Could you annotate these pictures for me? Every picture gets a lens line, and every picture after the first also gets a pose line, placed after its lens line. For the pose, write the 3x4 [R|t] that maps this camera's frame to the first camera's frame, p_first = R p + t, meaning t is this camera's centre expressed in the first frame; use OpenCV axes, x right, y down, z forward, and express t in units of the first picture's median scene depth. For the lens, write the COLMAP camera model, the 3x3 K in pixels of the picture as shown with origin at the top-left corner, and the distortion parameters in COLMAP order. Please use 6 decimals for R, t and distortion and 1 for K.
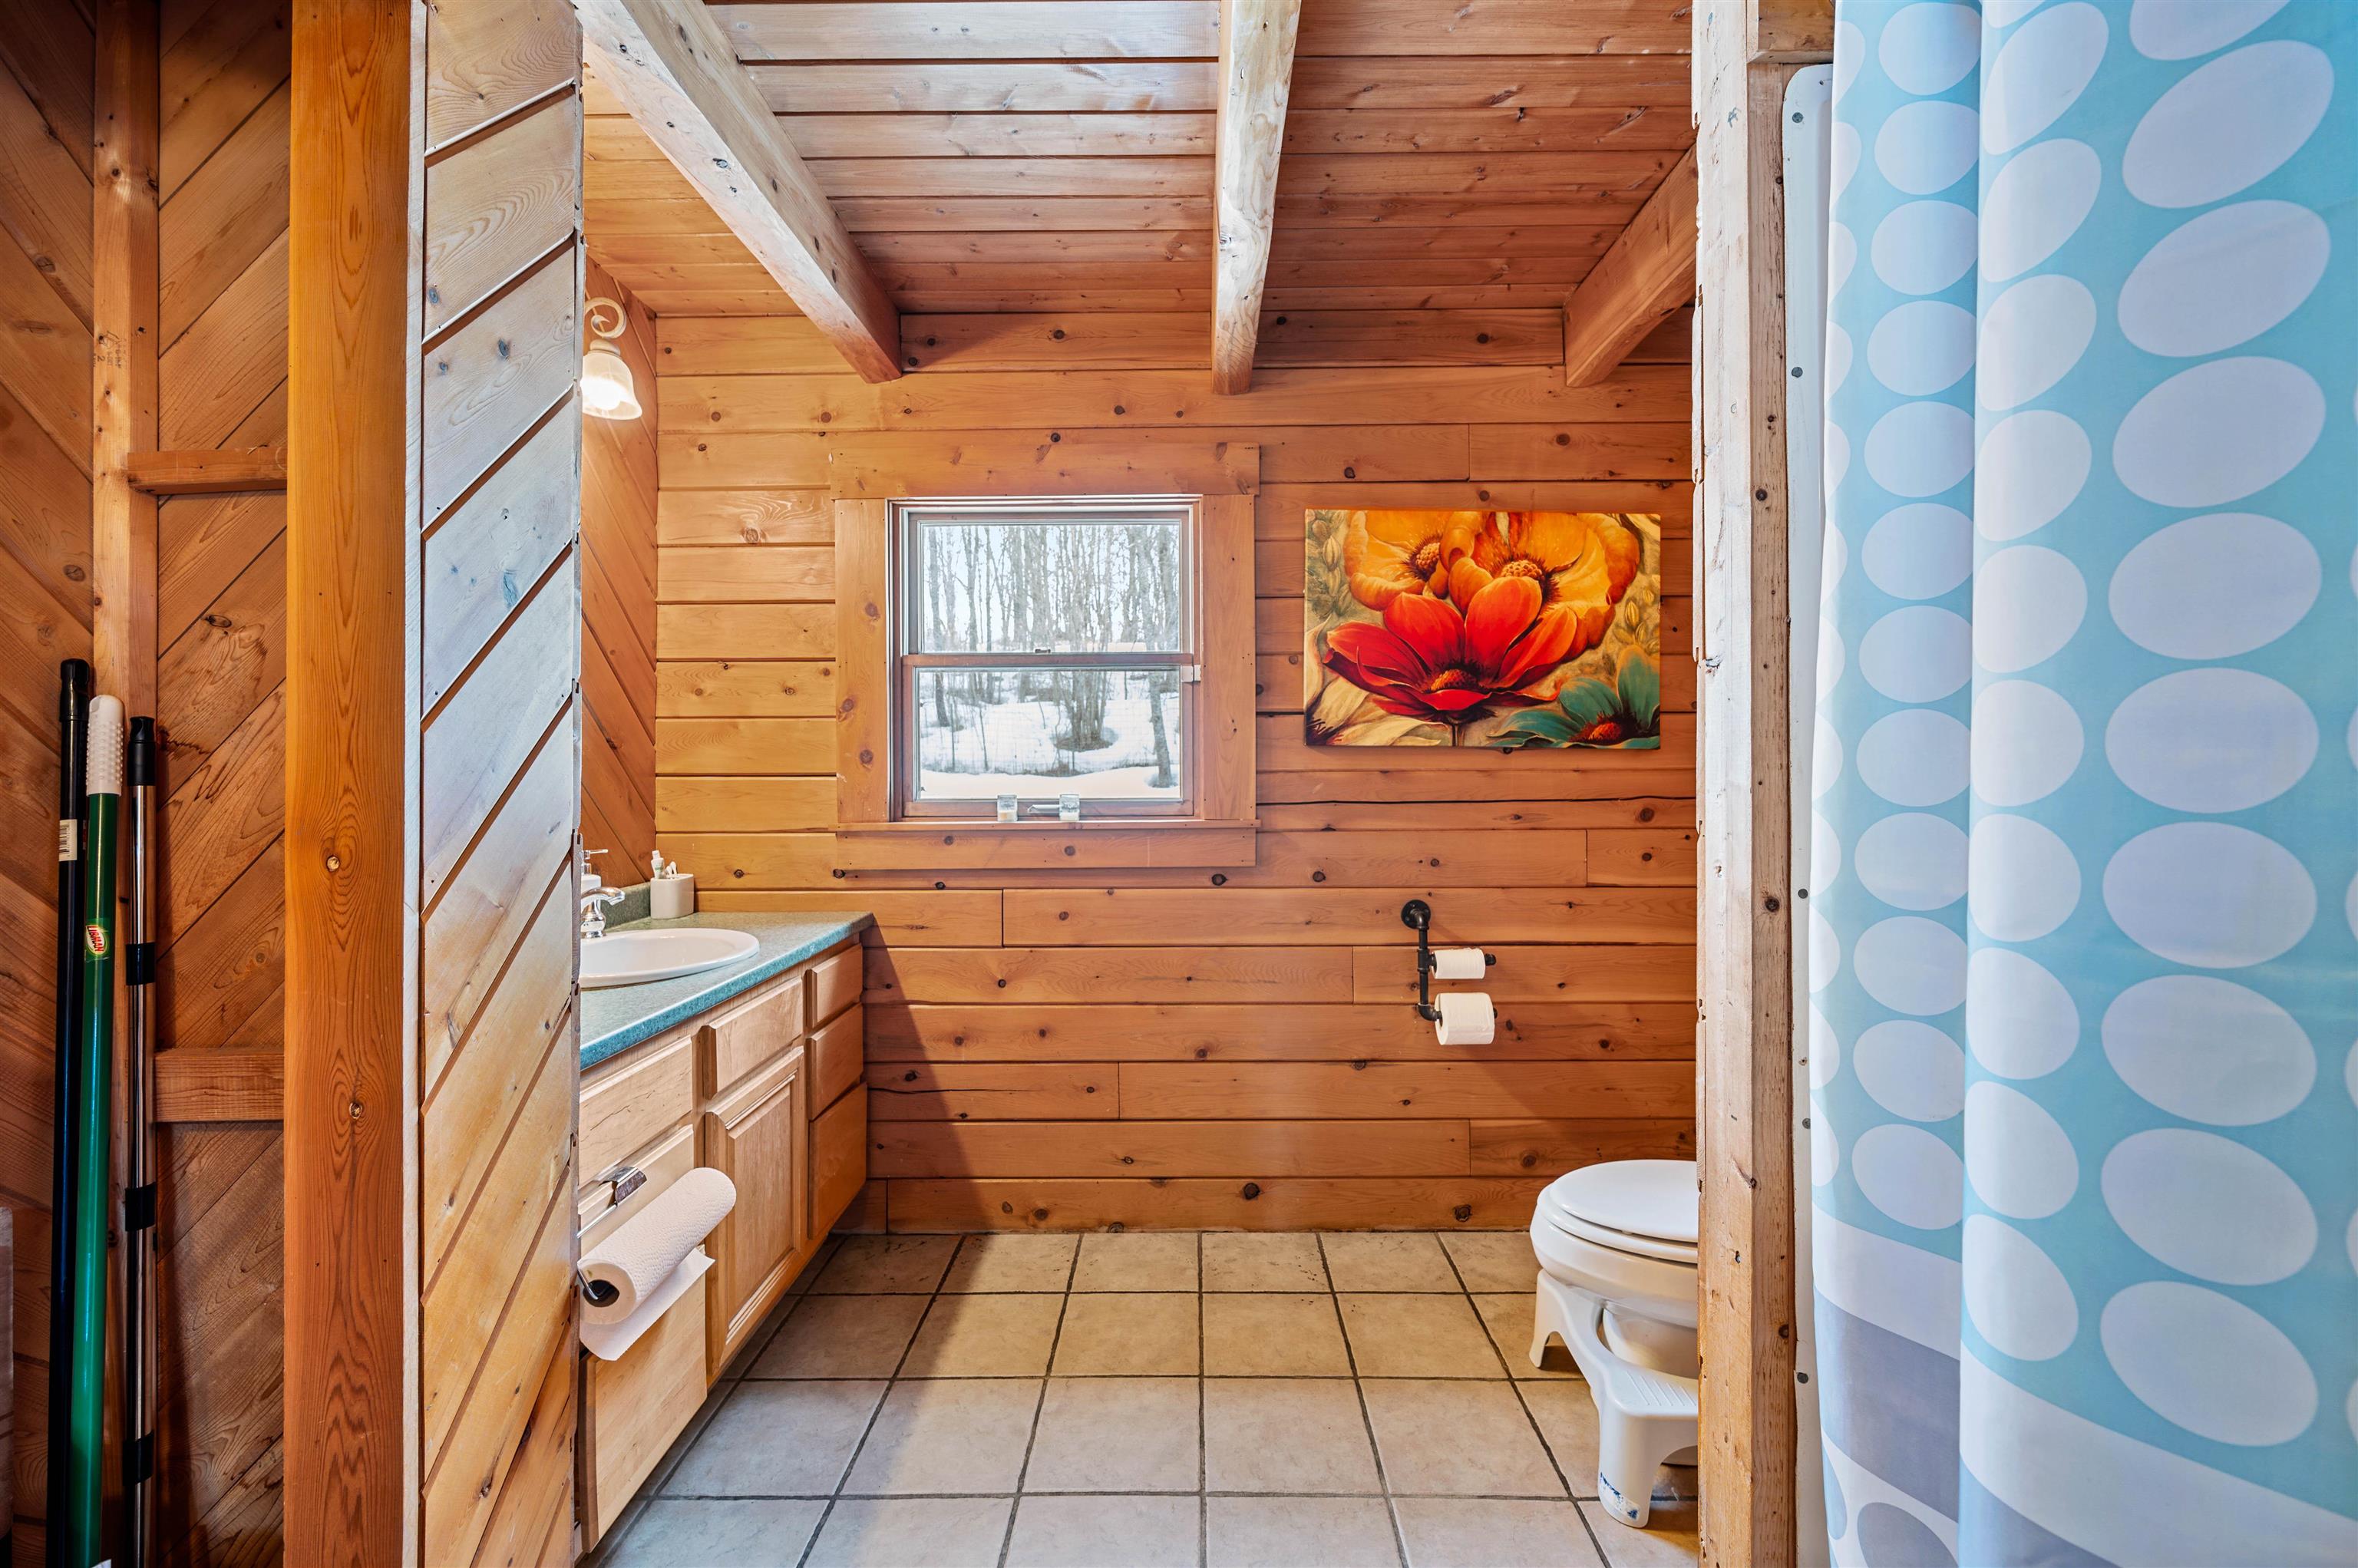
lens RADIAL K [[944.9, 0, 1178.4], [0, 944.9, 760.5], [0, 0, 1]] dist [-0.000714, 0.000006]
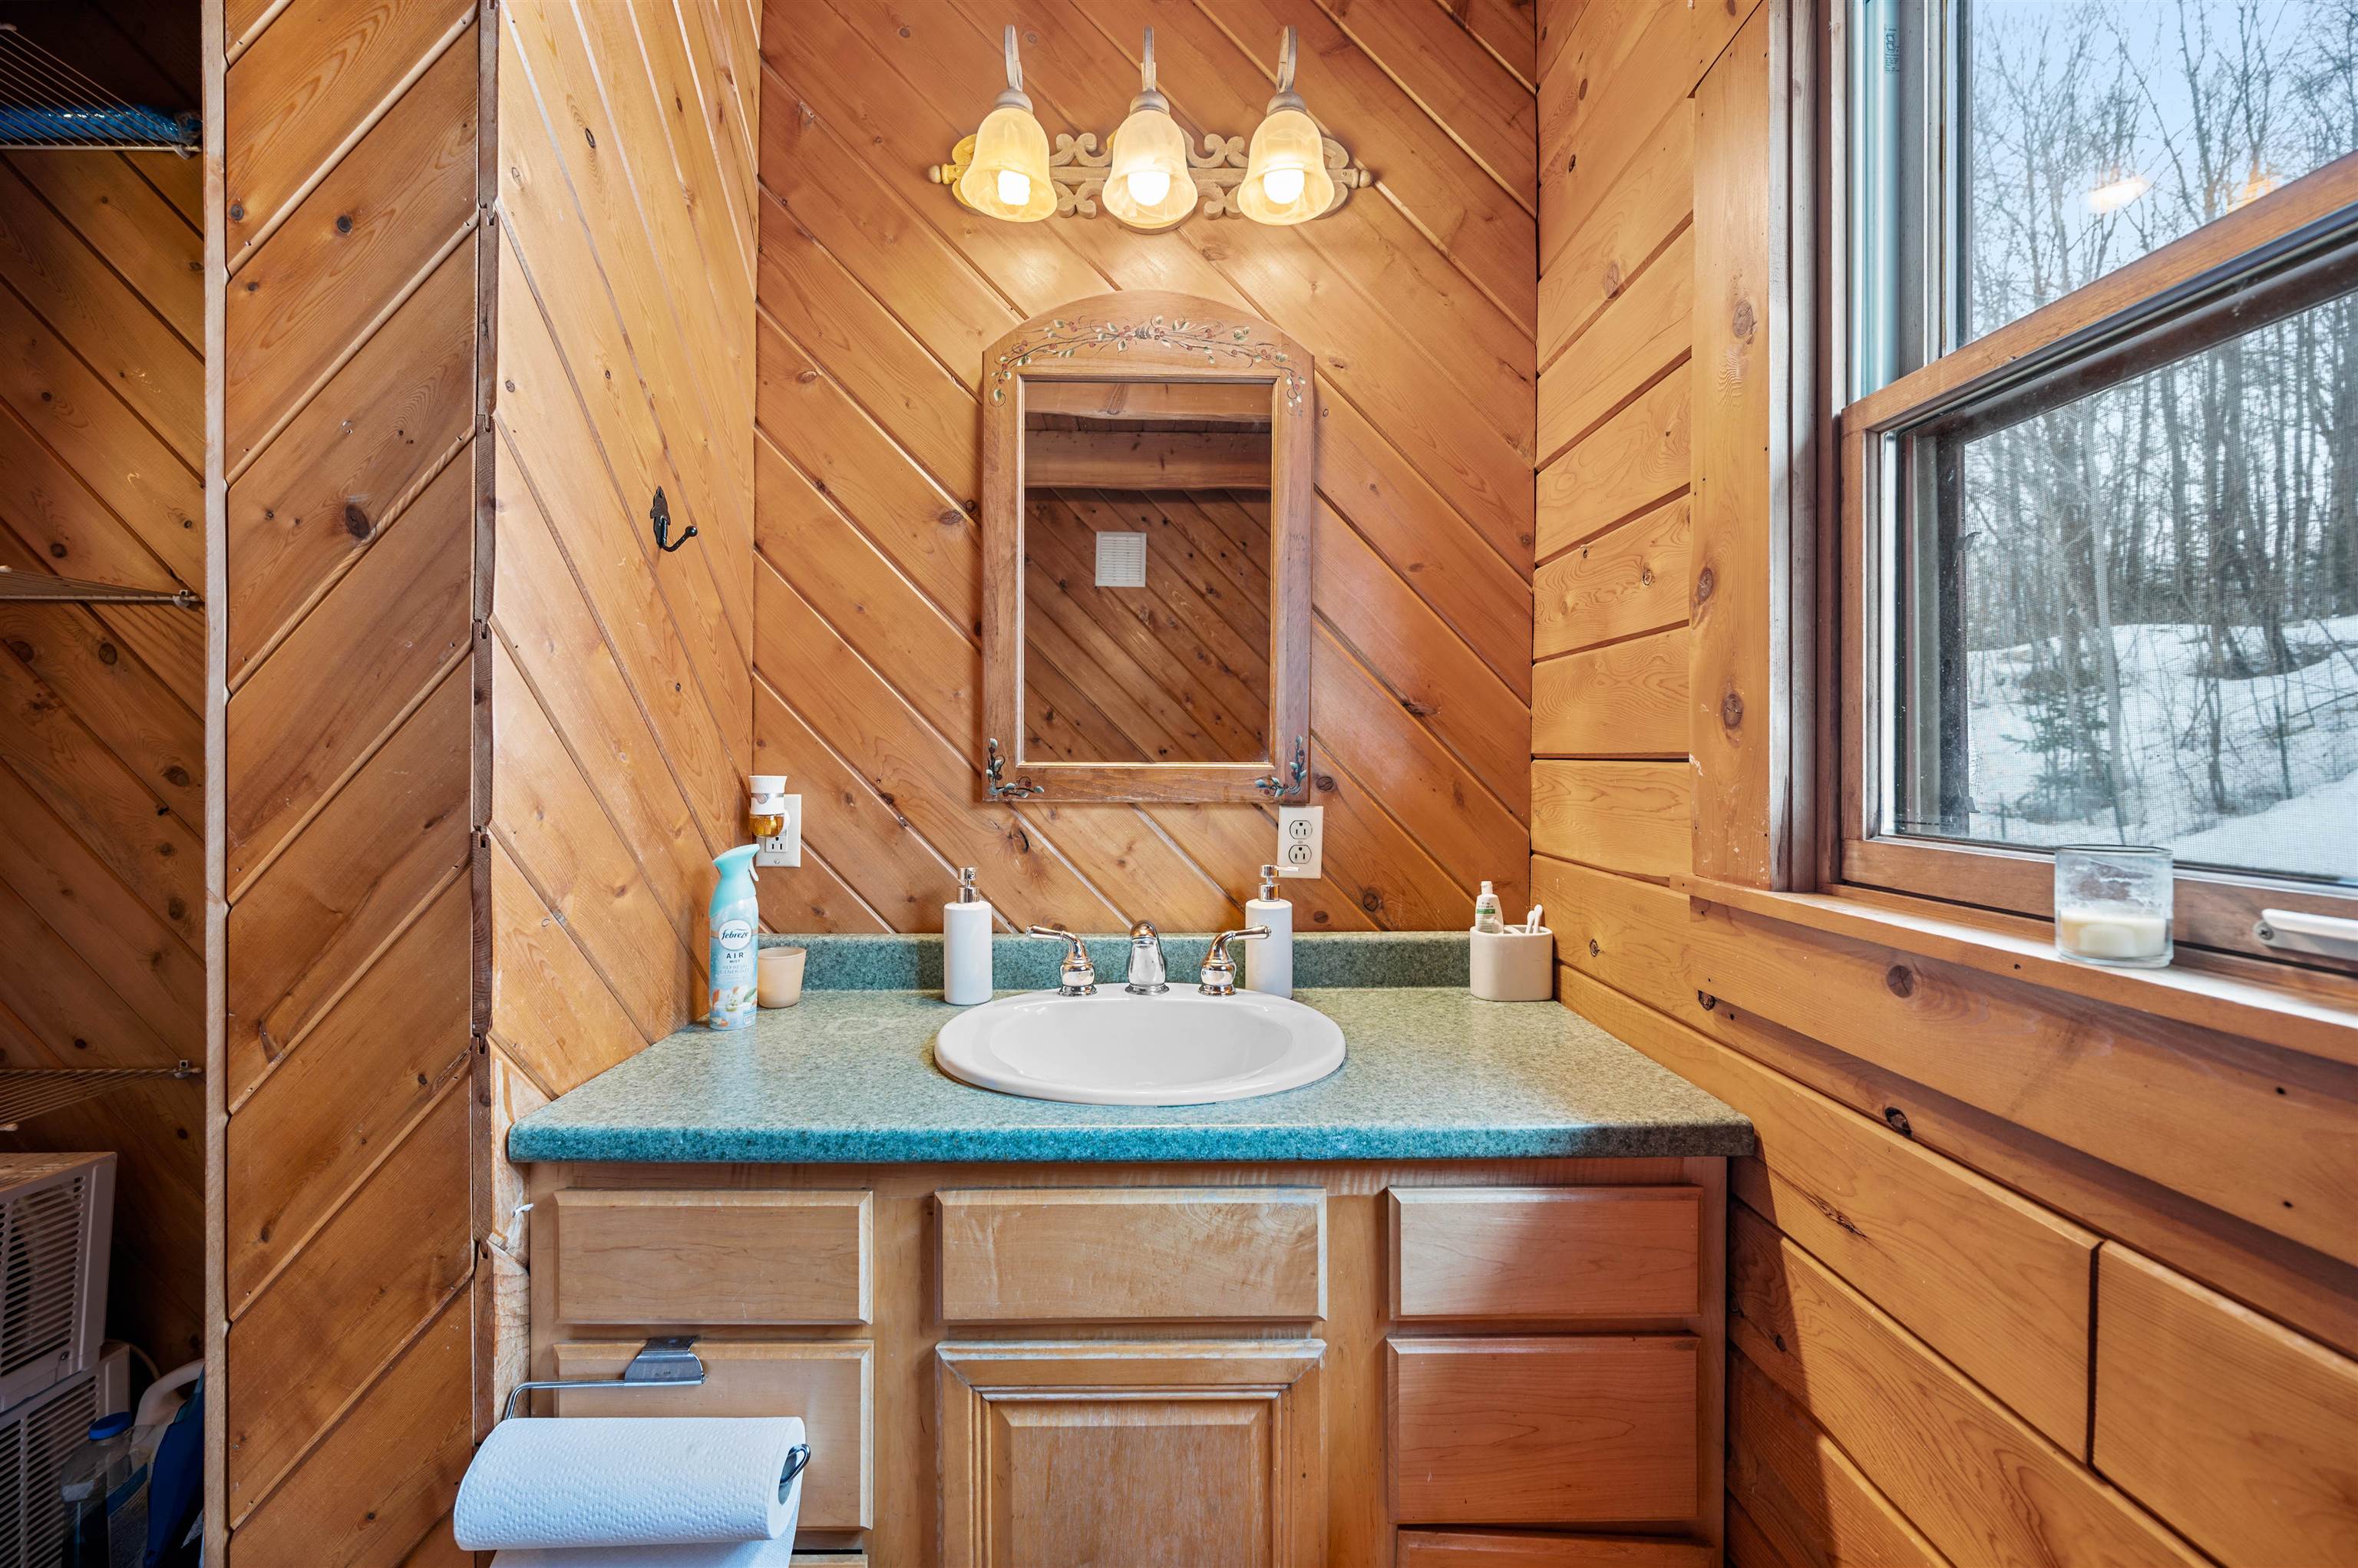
lens RADIAL K [[944.9, 0, 1178.4], [0, 944.9, 760.5], [0, 0, 1]] dist [-0.000714, 0.000006]
pose [[0.013801, 0.005405, -0.999890, 0.056798], [0.010076, 0.999934, 0.005544, 0.013708], [0.999854, -0.010152, 0.013745, 0.888482]]
